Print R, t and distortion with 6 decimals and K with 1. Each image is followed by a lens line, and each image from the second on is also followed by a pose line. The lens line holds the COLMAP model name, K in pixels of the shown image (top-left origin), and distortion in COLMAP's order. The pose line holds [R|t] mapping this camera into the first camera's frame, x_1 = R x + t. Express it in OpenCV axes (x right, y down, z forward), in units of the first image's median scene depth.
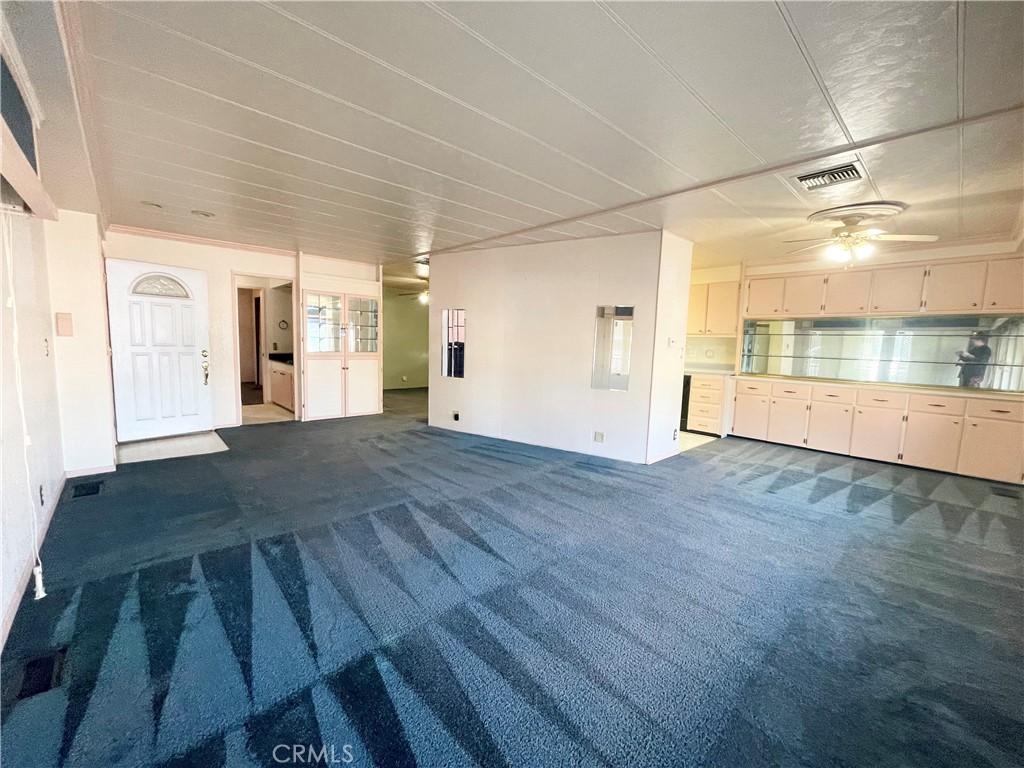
lens RADIAL K [[418.5, 0, 514.4], [0, 418.5, 383.8], [0, 0, 1]] dist [-0.000237, 0.000249]
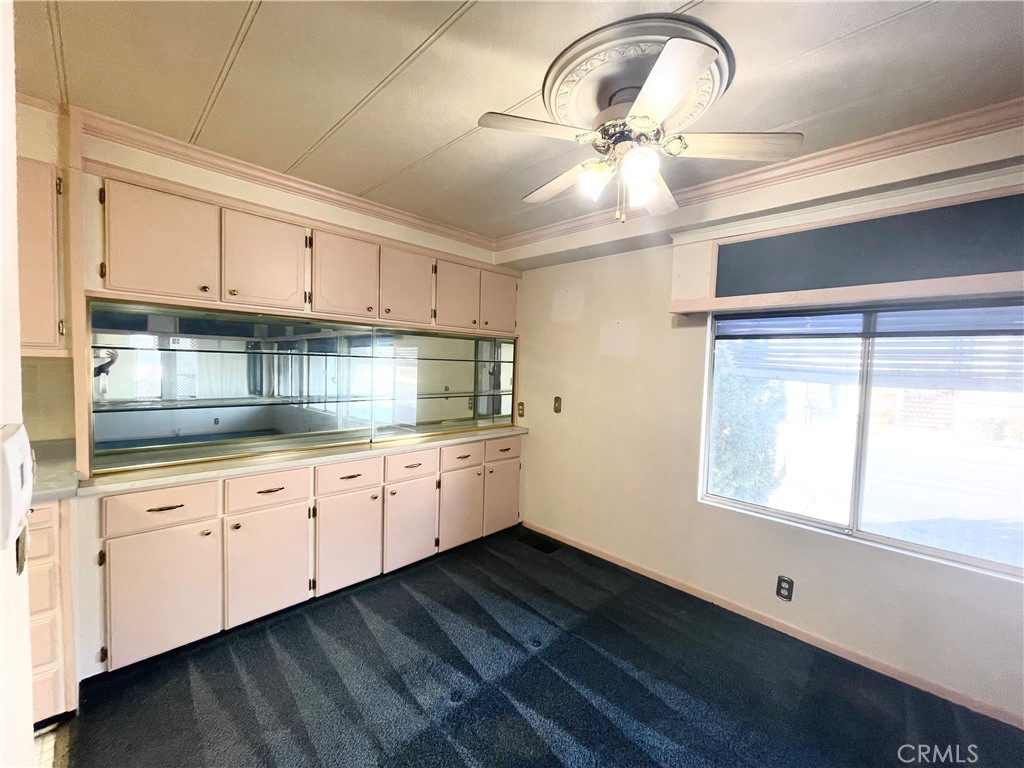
lens RADIAL K [[418.5, 0, 514.4], [0, 418.5, 383.8], [0, 0, 1]] dist [-0.000237, 0.000249]
pose [[-0.038582, -0.077596, 0.996238, 0.262417], [0.064016, 0.994740, 0.079959, -0.114940], [-0.997203, 0.066860, -0.033412, 0.838922]]
